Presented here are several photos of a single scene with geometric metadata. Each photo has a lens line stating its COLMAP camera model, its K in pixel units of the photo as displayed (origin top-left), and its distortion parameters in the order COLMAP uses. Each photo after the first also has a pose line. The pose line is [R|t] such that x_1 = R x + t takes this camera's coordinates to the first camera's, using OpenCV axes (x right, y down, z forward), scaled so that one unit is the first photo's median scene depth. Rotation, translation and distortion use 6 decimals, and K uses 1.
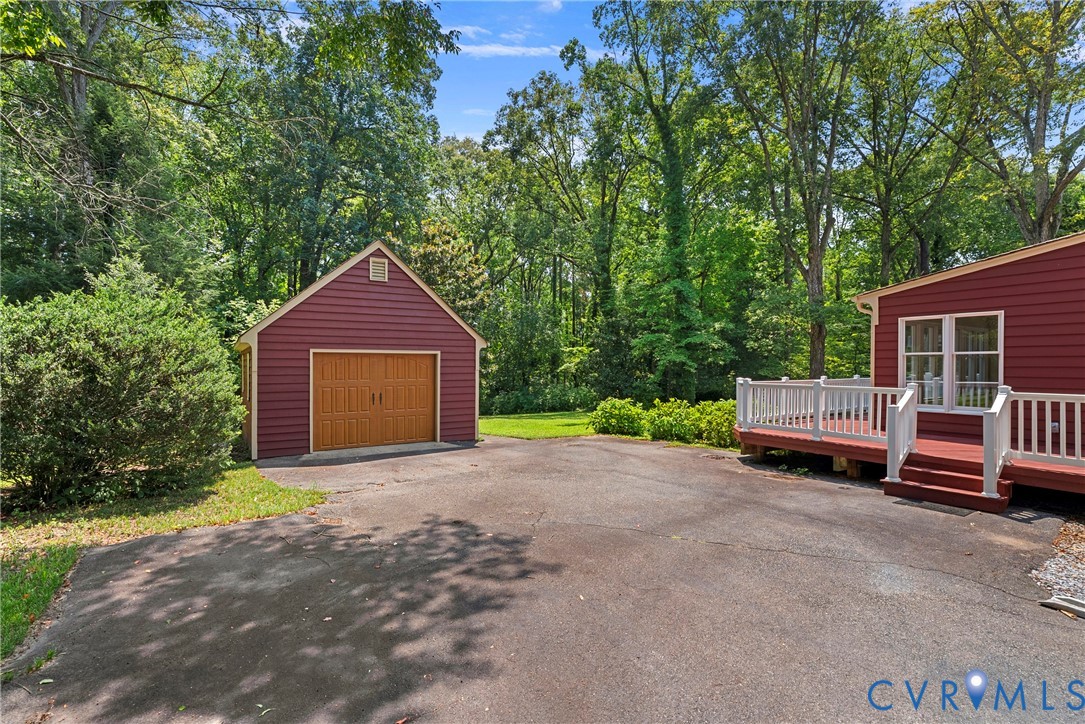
lens RADIAL K [[489.8, 0, 542.5], [0, 489.8, 362.0], [0, 0, 1]] dist [-0.003591, 0.001355]
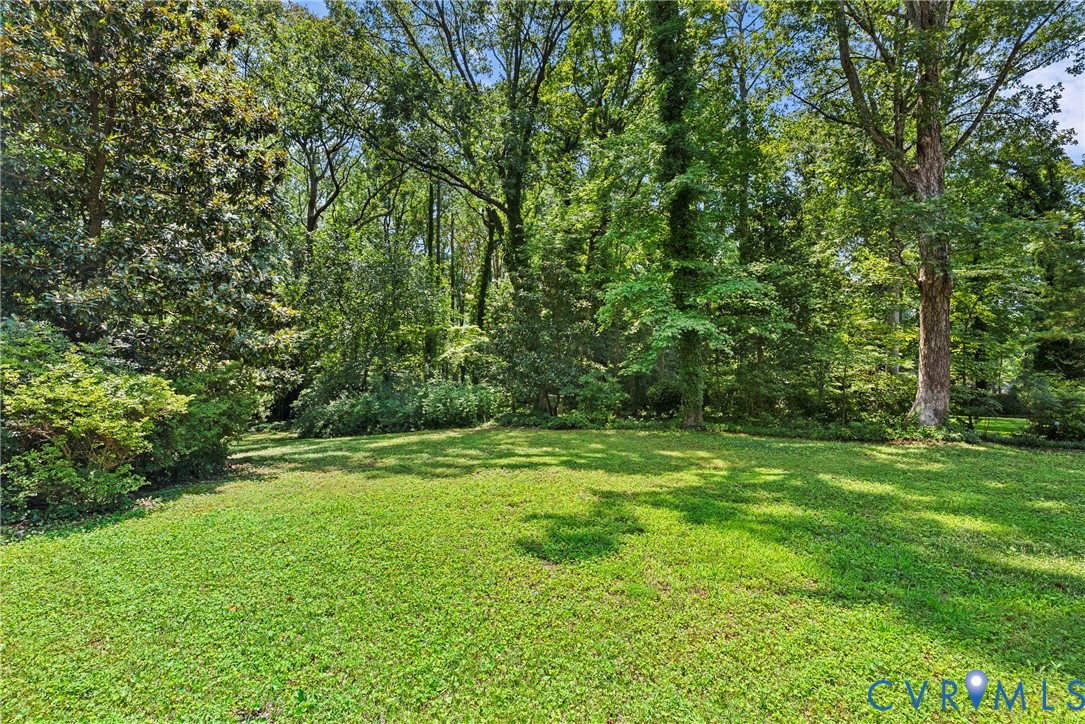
lens RADIAL K [[489.8, 0, 542.5], [0, 489.8, 362.0], [0, 0, 1]] dist [-0.003591, 0.001355]
pose [[0.966136, 0.004203, 0.257998, -0.002531], [-0.006074, 0.999961, 0.006455, 0.015291], [-0.257961, -0.007803, 0.966124, 0.316296]]
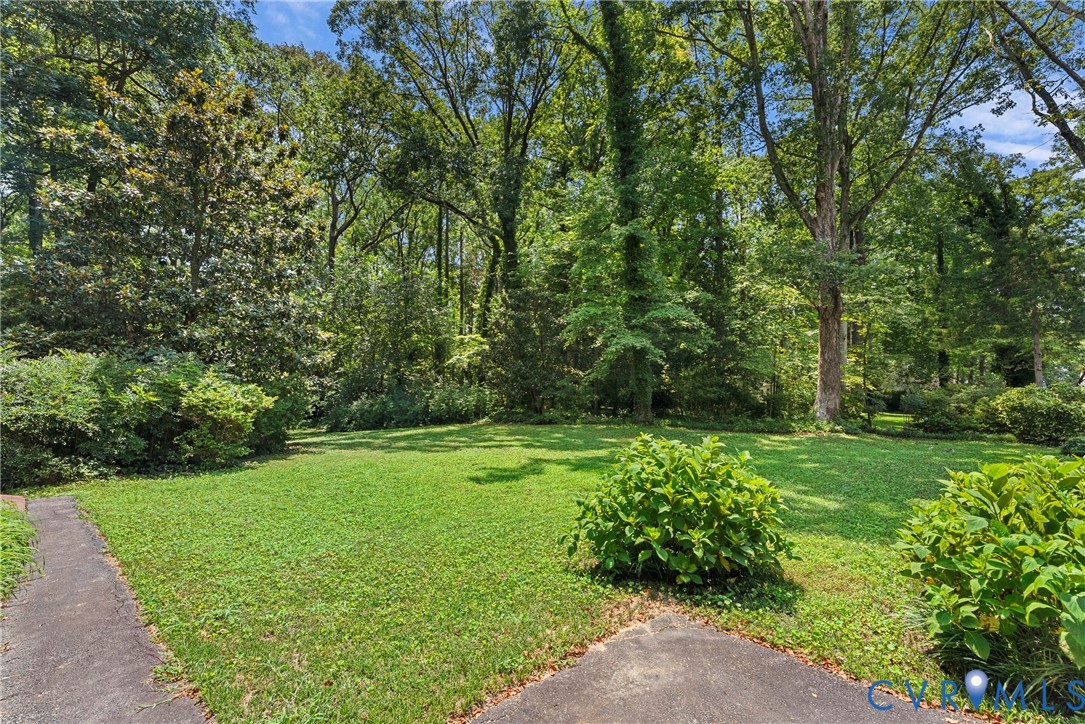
lens RADIAL K [[489.8, 0, 542.5], [0, 489.8, 362.0], [0, 0, 1]] dist [-0.003591, 0.001355]
pose [[0.972685, 0.002523, 0.232117, 0.003040], [-0.003653, 0.999983, 0.004440, 0.008626], [-0.232102, -0.005167, 0.972678, 0.227774]]
